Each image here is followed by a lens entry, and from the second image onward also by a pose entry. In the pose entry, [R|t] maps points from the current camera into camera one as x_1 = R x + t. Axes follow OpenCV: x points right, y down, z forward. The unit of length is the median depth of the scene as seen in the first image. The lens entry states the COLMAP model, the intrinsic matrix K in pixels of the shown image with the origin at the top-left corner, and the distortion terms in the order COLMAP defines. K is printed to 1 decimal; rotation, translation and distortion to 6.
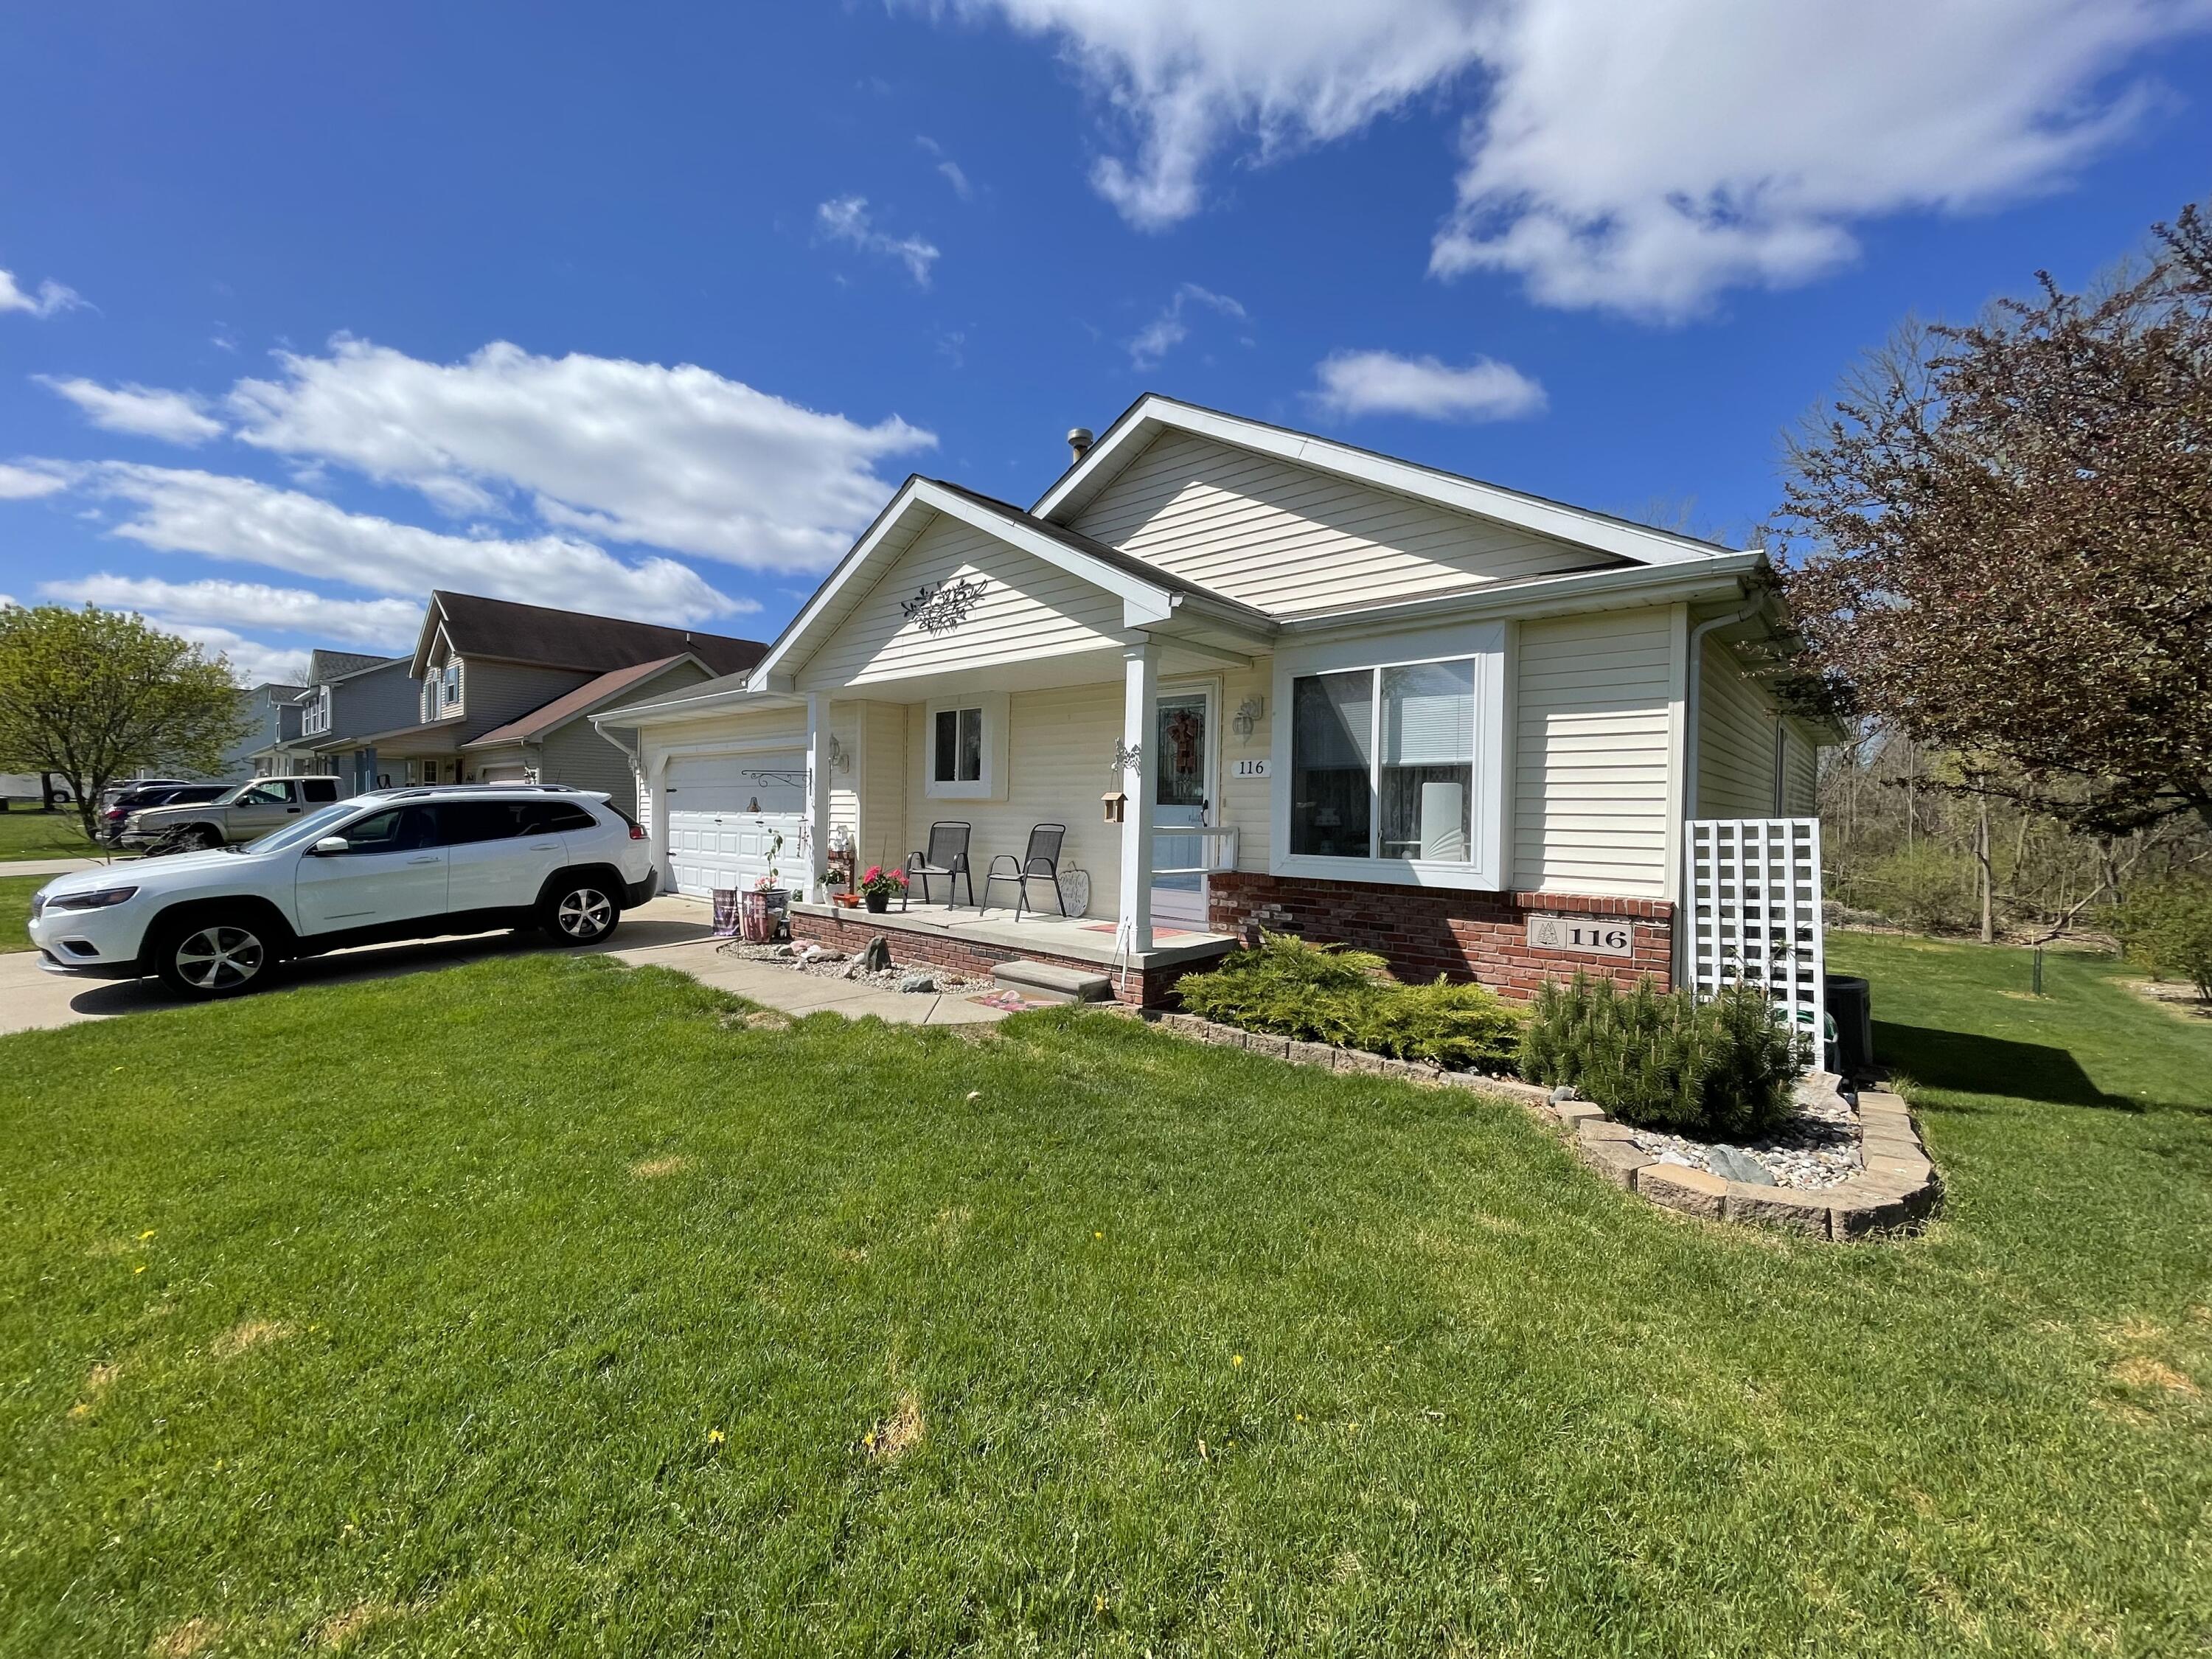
lens RADIAL K [[894.9, 0, 1106.0], [0, 894.9, 829.5], [0, 0, 1]] dist [-0.001176, 0.000018]
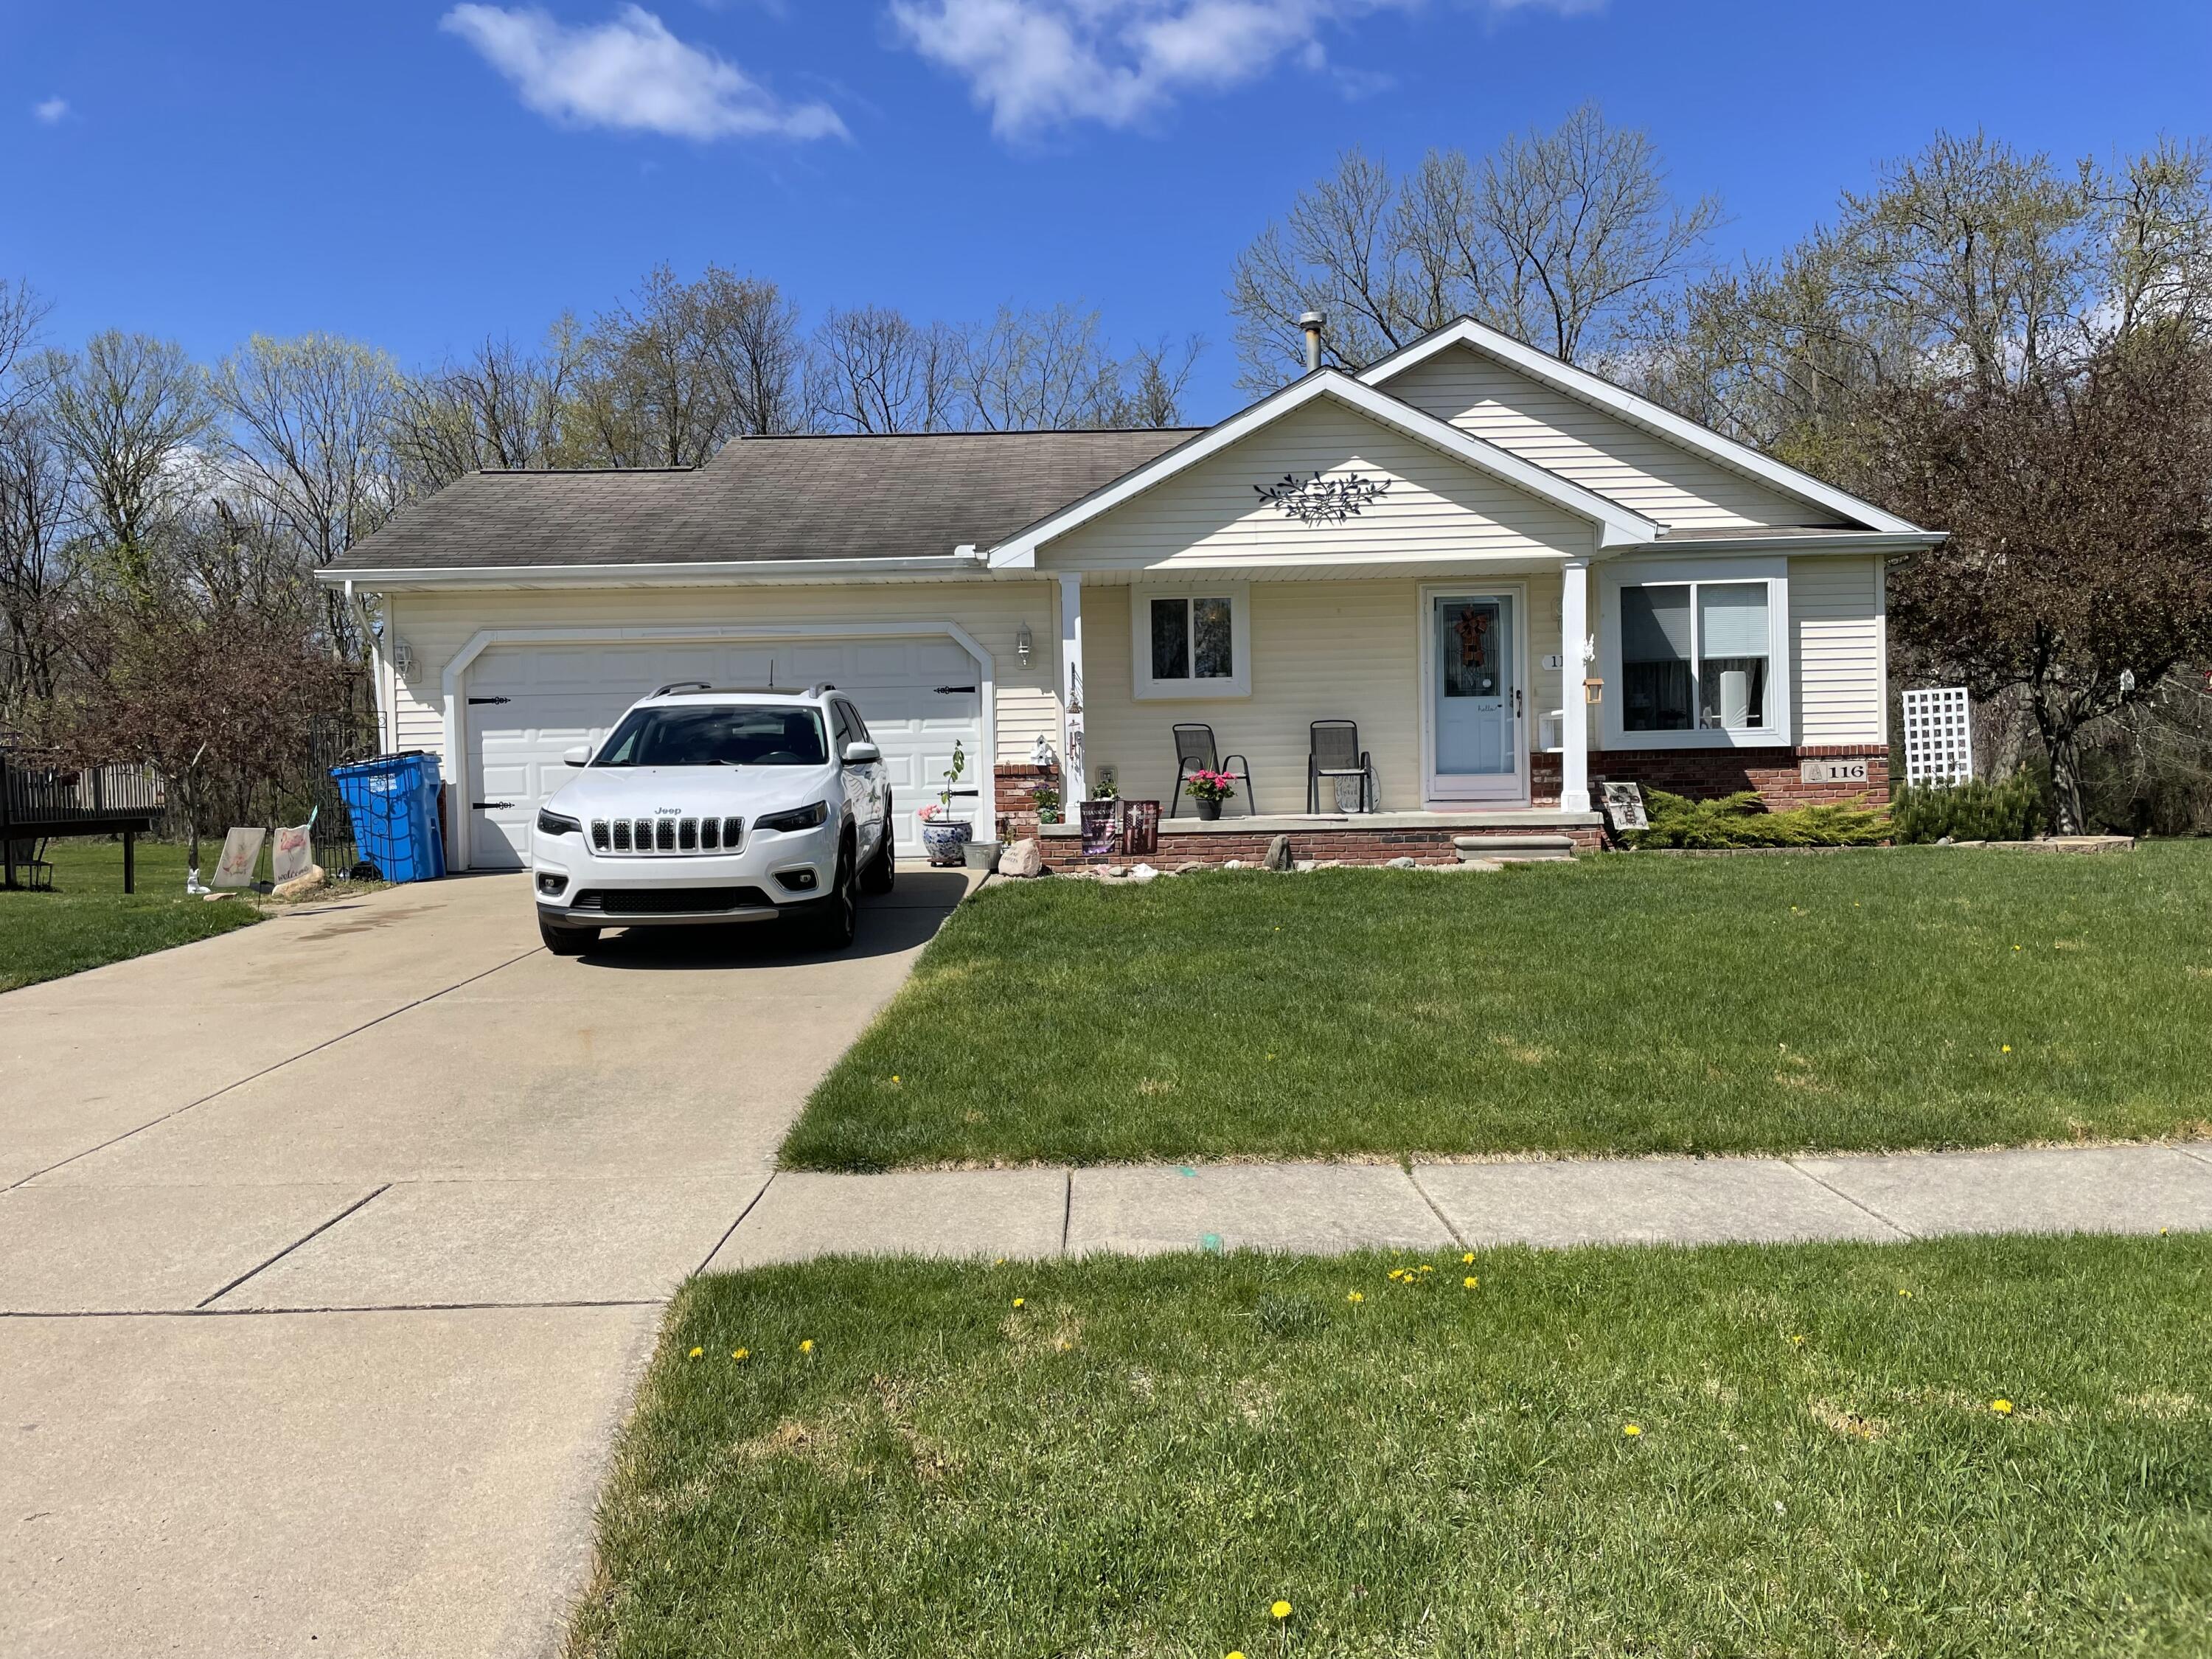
lens RADIAL K [[1648.3, 0, 1106.0], [0, 1648.3, 829.5], [0, 0, 1]] dist [0.104794, -0.114362]
pose [[0.755782, -0.055430, 0.652473, -1.971705], [0.047248, 0.998430, 0.030091, 0.064525], [-0.653116, 0.008086, 0.757215, -0.289148]]
